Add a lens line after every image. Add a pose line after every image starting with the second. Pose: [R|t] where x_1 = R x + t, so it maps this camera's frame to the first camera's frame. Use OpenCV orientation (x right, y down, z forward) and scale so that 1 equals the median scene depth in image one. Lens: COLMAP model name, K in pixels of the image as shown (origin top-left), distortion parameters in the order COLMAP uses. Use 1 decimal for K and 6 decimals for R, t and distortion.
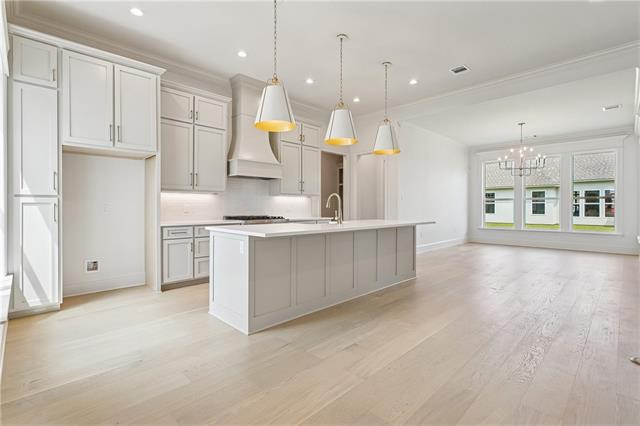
lens RADIAL K [[300.1, 0, 319.9], [0, 300.1, 211.3], [0, 0, 1]] dist [0.017206, -0.000062]
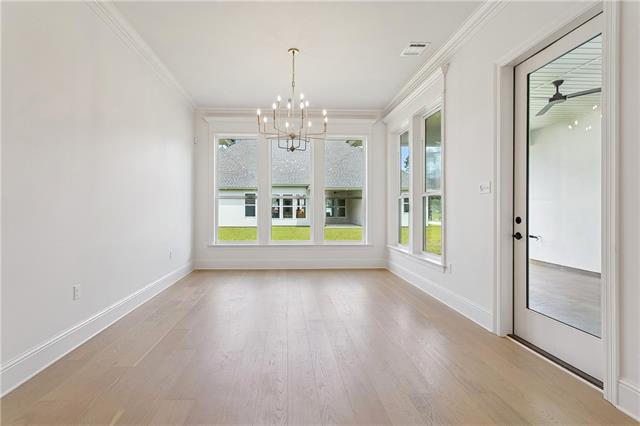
lens RADIAL K [[300.1, 0, 321.1], [0, 300.1, 210.7], [0, 0, 1]] dist [0.017206, -0.000062]
pose [[0.600997, 0.004919, 0.799236, 0.108633], [-0.003391, 0.999988, -0.003604, -0.007267], [-0.799244, -0.000544, 0.601006, 0.277847]]
